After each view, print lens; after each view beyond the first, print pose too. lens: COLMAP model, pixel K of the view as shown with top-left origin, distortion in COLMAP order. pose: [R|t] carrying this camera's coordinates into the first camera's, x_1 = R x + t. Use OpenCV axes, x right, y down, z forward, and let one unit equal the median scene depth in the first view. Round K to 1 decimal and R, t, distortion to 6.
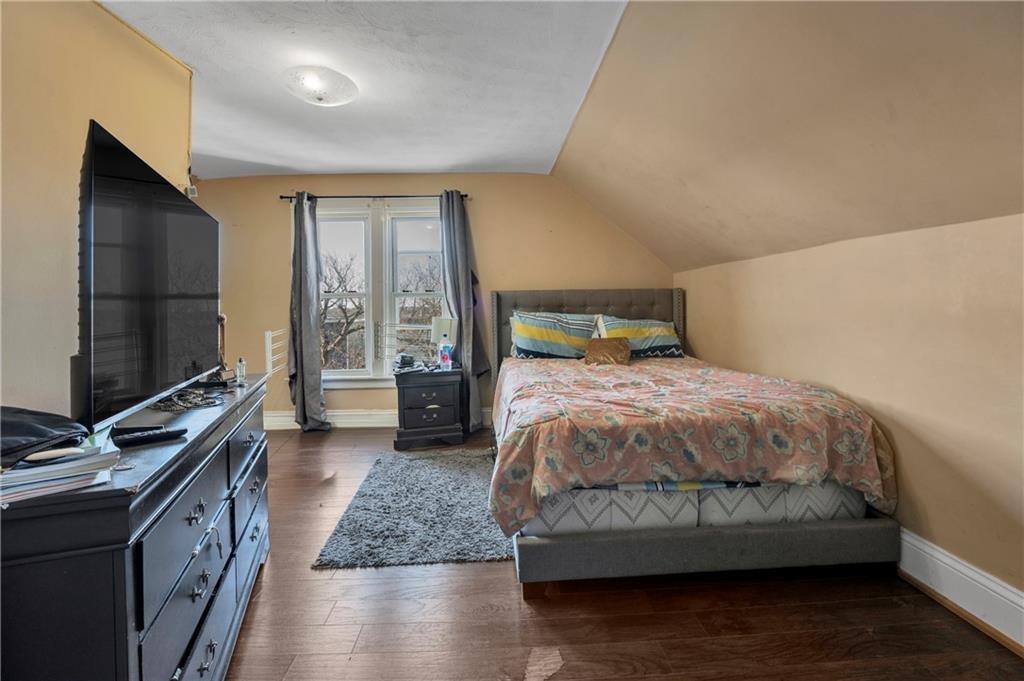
lens RADIAL K [[434.3, 0, 511.6], [0, 434.3, 306.5], [0, 0, 1]] dist [-0.001577, -0.000164]
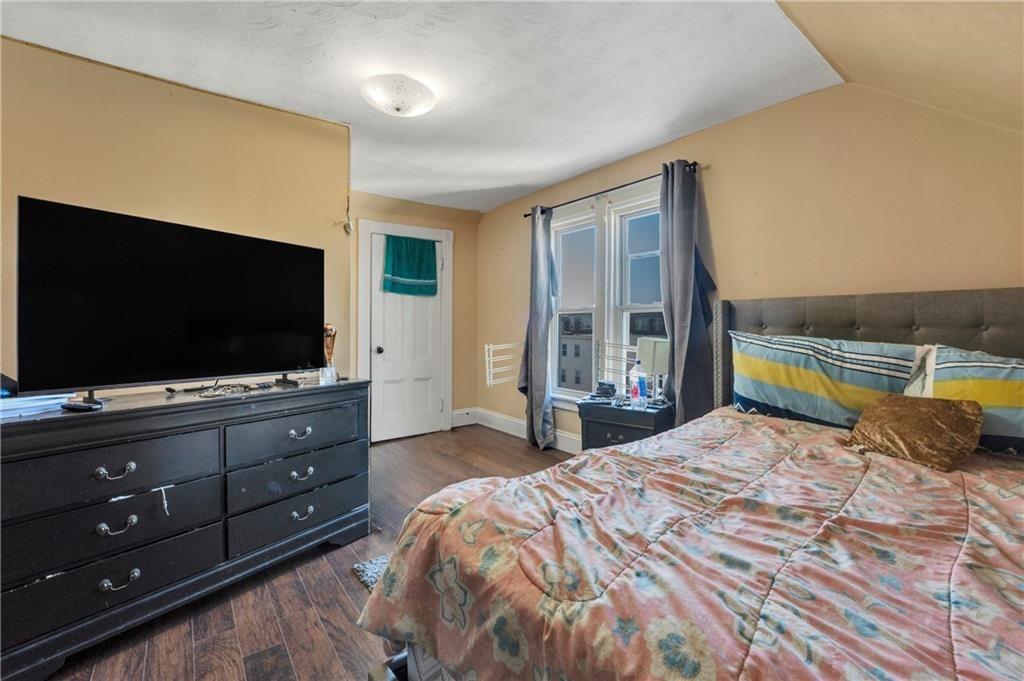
lens RADIAL K [[438.5, 0, 512.0], [0, 438.5, 340.5], [0, 0, 1]] dist [-0.014502, -0.000311]
pose [[0.588182, 0.042418, -0.807616, 0.314033], [-0.009399, 0.998915, 0.045621, -0.002990], [0.808674, -0.019242, 0.587942, 0.370521]]
